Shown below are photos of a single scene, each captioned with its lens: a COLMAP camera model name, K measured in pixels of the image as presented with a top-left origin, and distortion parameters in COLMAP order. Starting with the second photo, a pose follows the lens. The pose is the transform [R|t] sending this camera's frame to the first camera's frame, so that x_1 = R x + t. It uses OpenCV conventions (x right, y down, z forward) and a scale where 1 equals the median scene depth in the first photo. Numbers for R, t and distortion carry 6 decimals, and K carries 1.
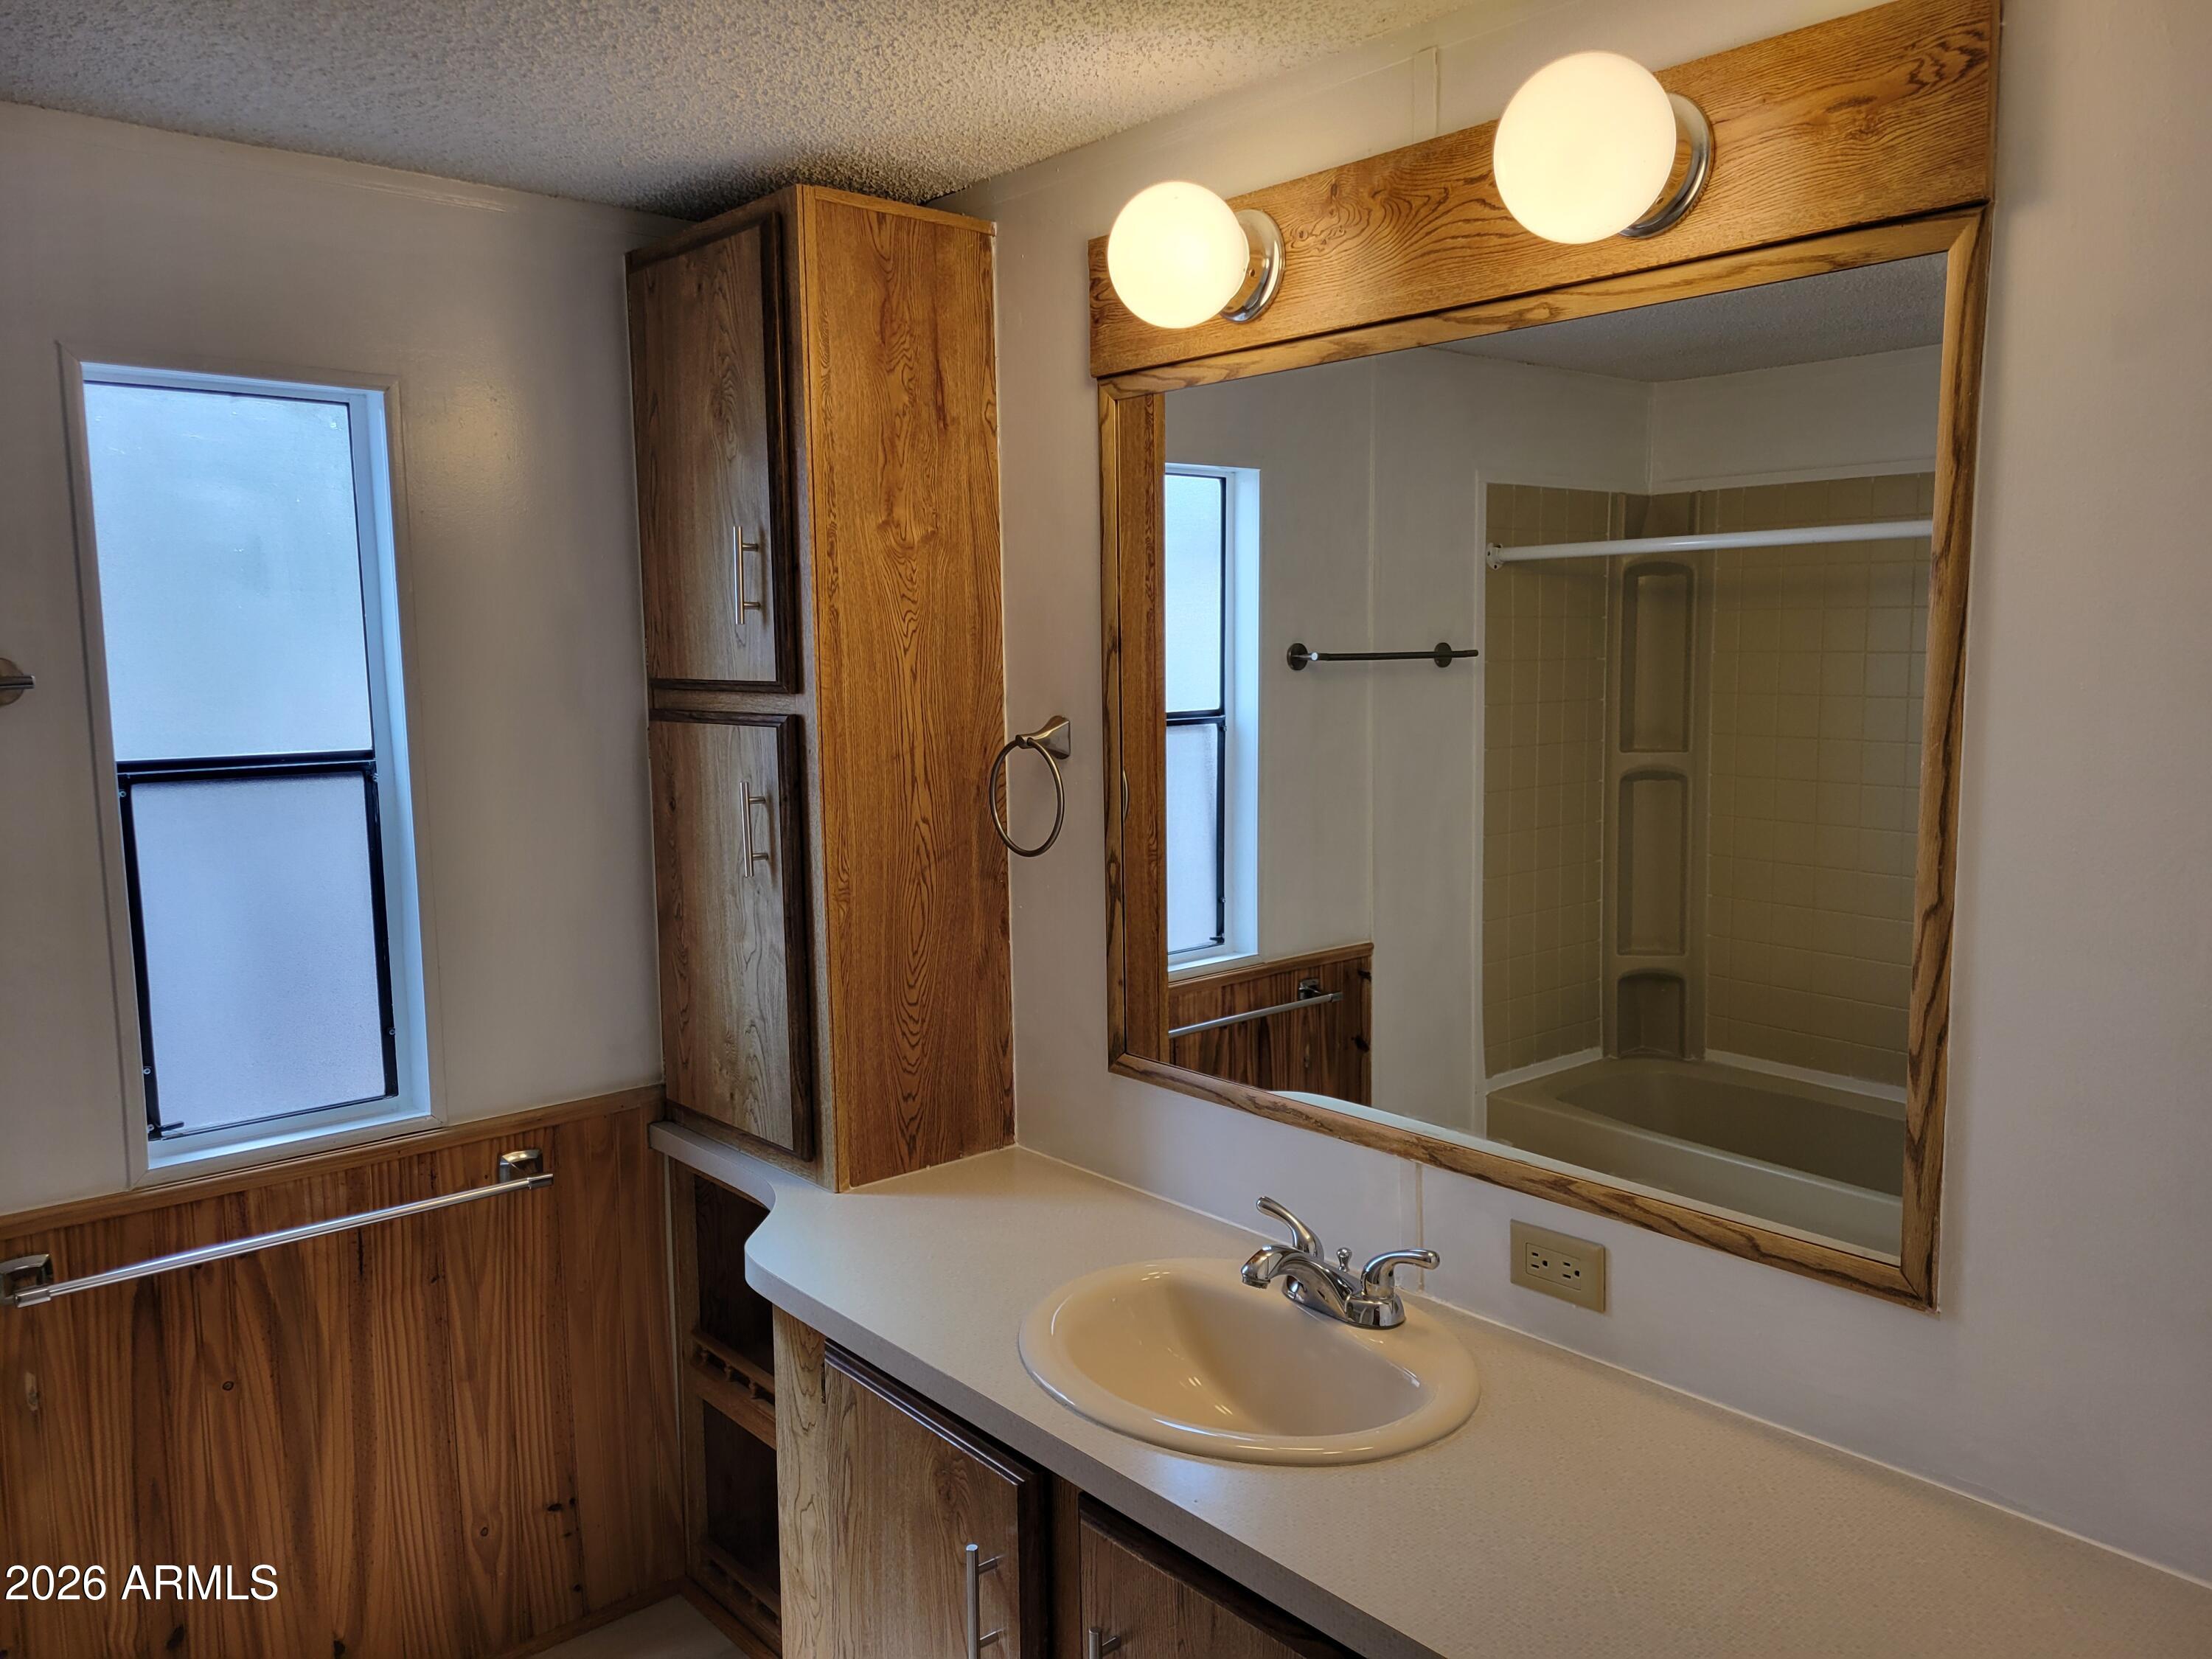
lens RADIAL K [[1674.2, 0, 1093.7], [0, 1674.2, 822.9], [0, 0, 1]] dist [0.058412, -0.041879]
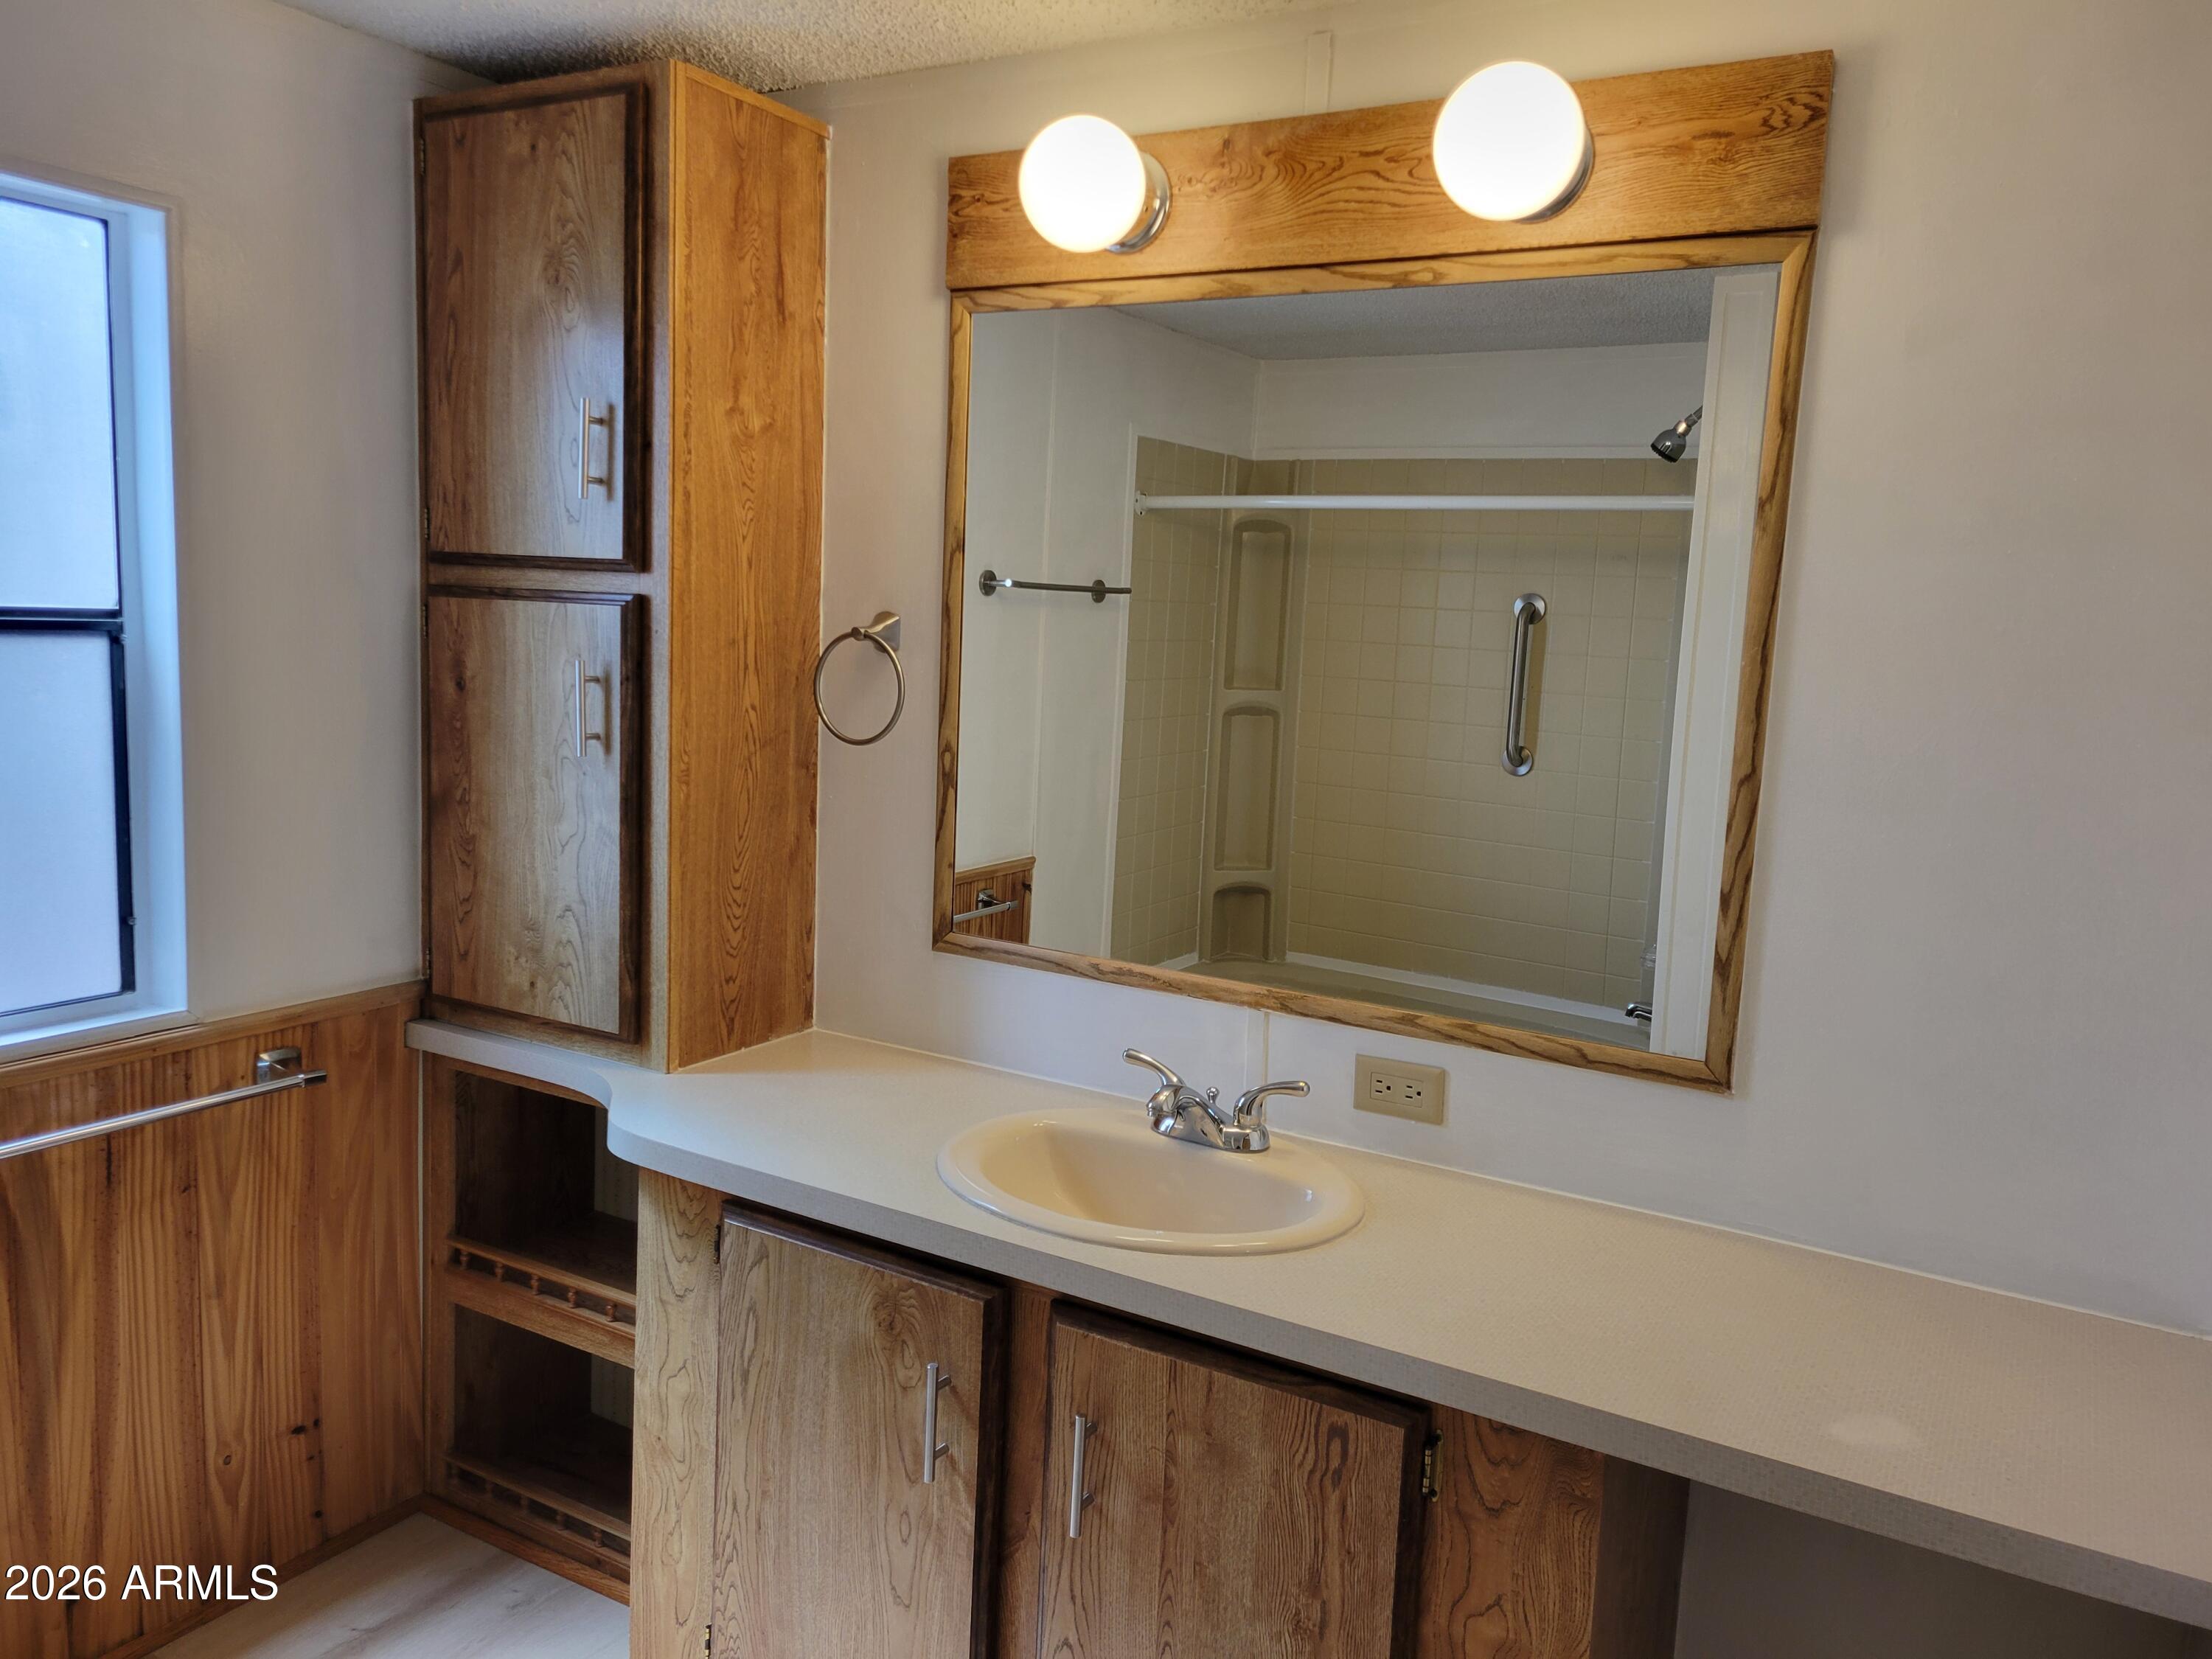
lens RADIAL K [[1673.6, 0, 1077.6], [0, 1673.6, 799.9], [0, 0, 1]] dist [0.065490, -0.044617]
pose [[0.946382, 0.018059, 0.322546, -0.241365], [-0.021944, 0.999724, 0.008413, 0.041586], [-0.322305, -0.015040, 0.946517, -0.027749]]
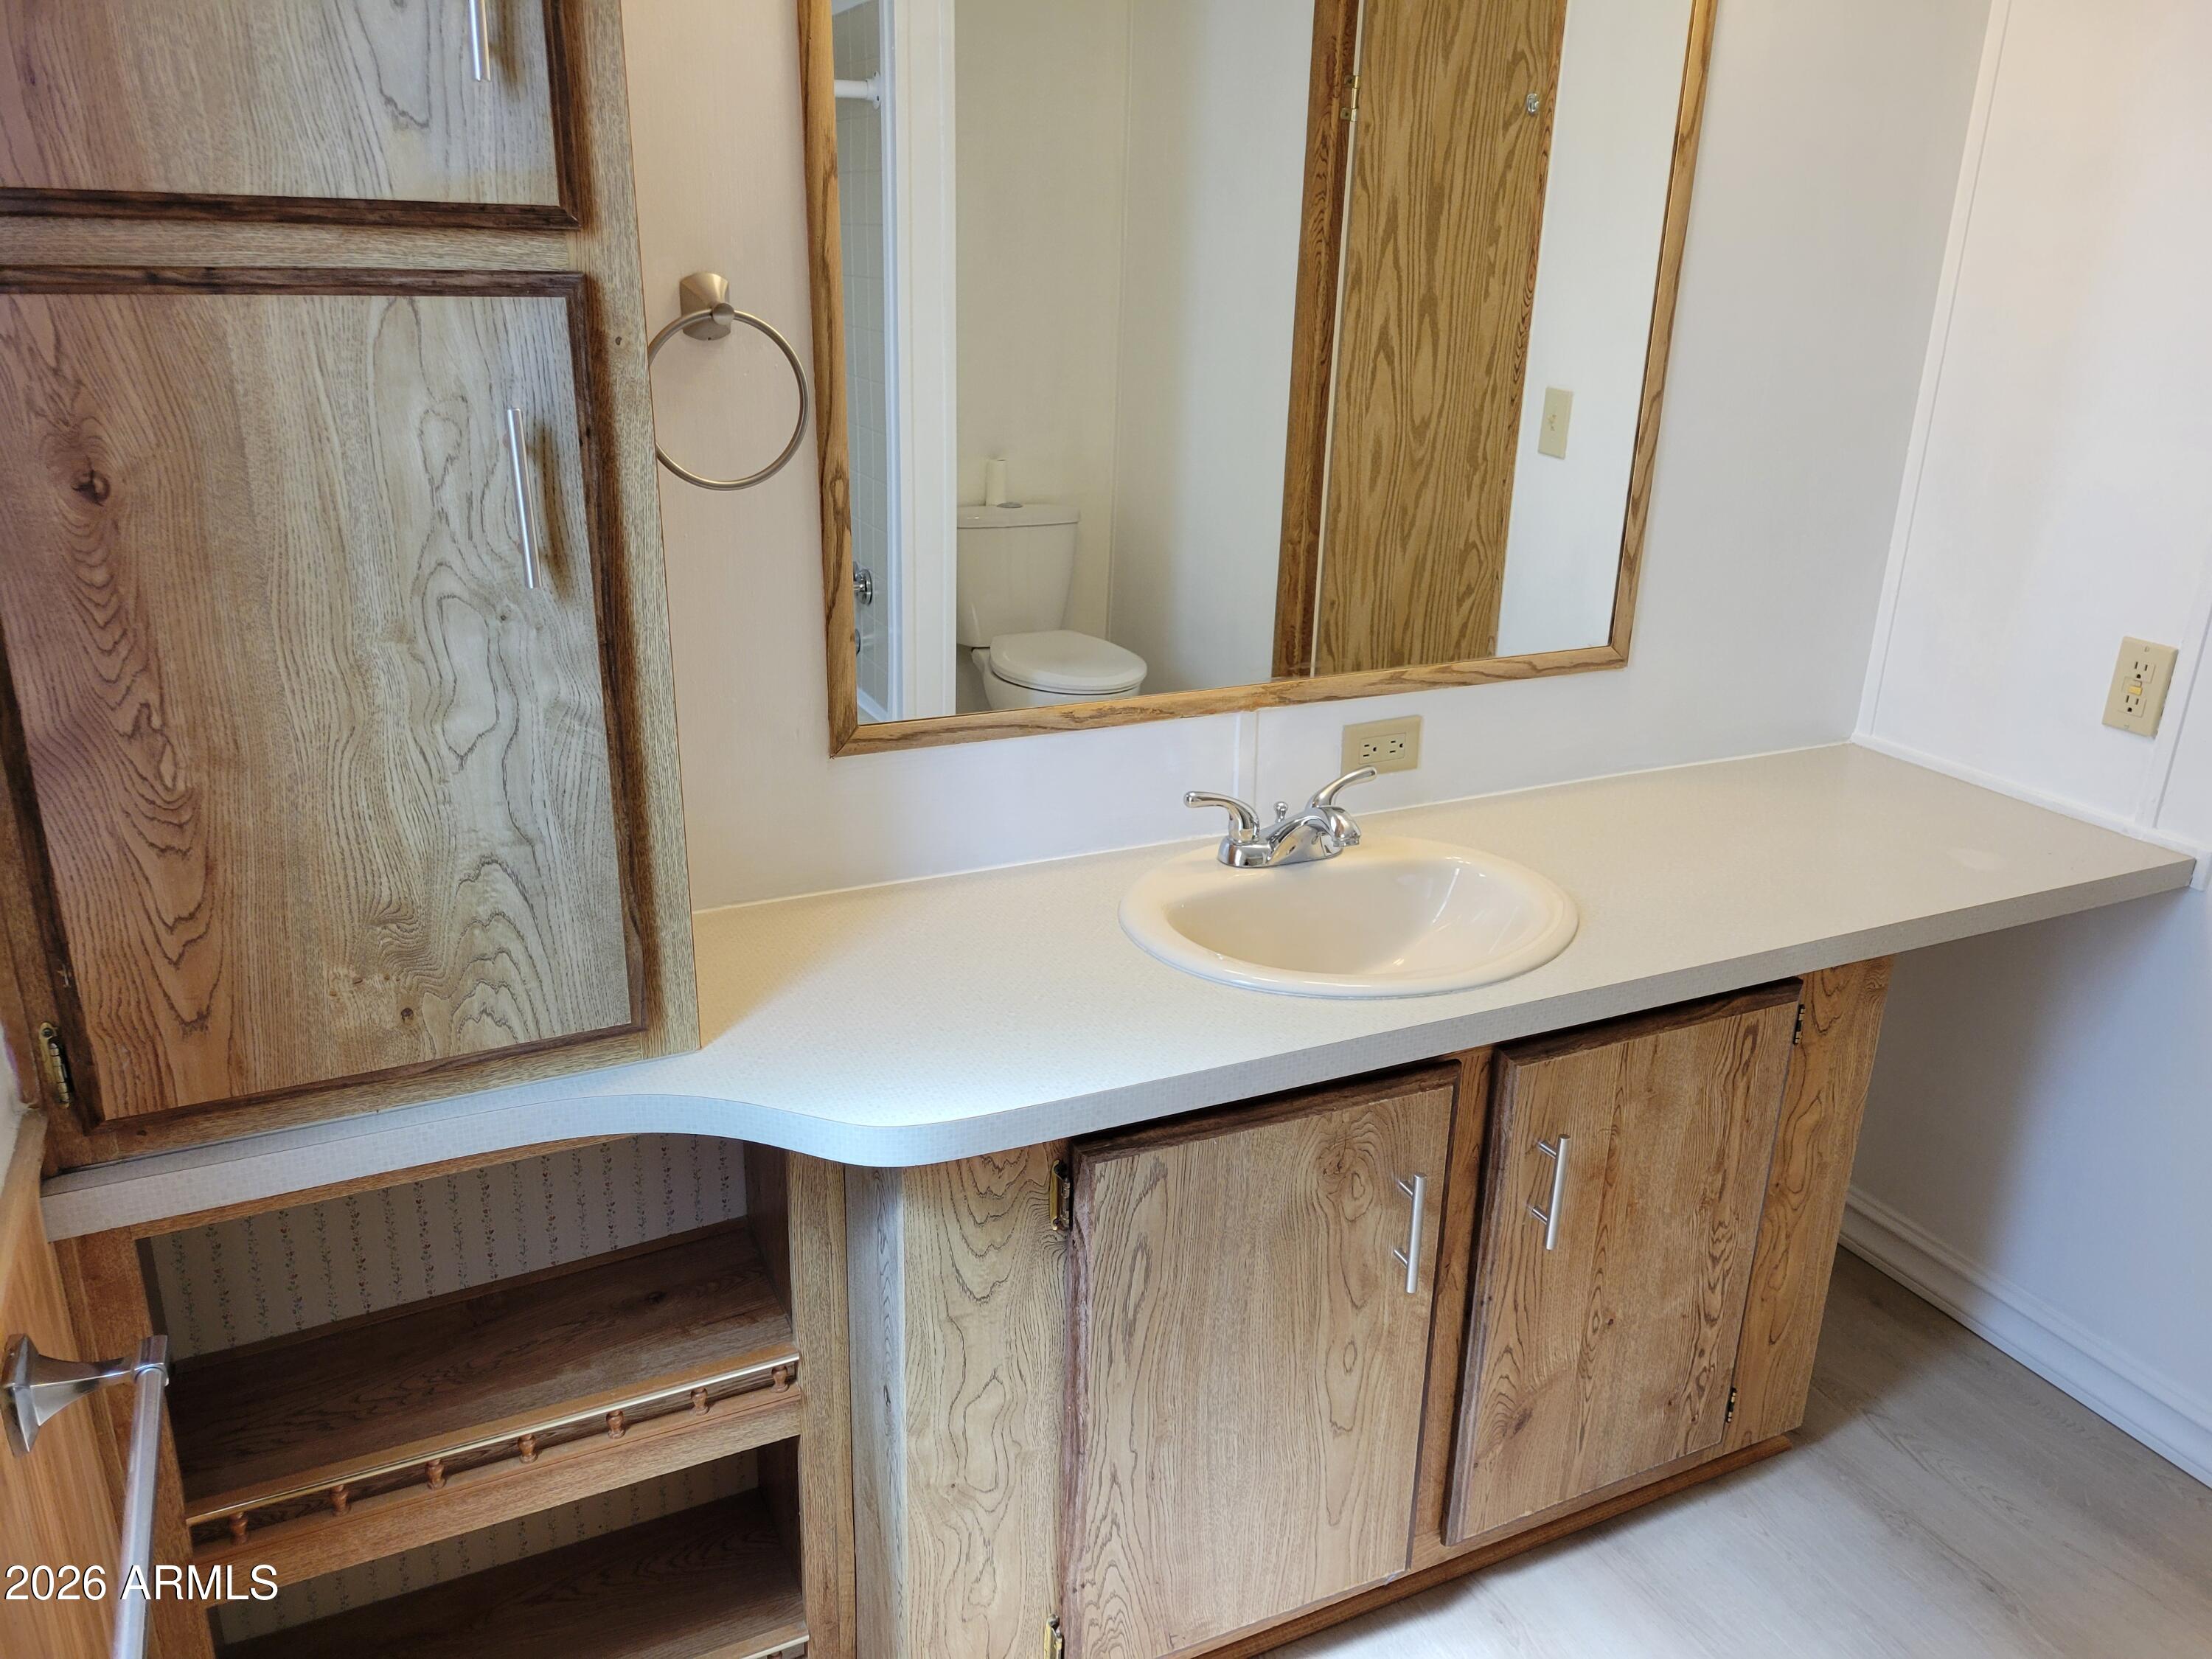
lens RADIAL K [[1742.9, 0, 1136.6], [0, 1742.9, 825.7], [0, 0, 1]] dist [0.035863, -0.003153]
pose [[0.225599, -0.305257, 0.925161, -0.690313], [0.074758, 0.952267, 0.295971, -0.046495], [-0.971348, 0.002393, 0.237651, 0.658938]]
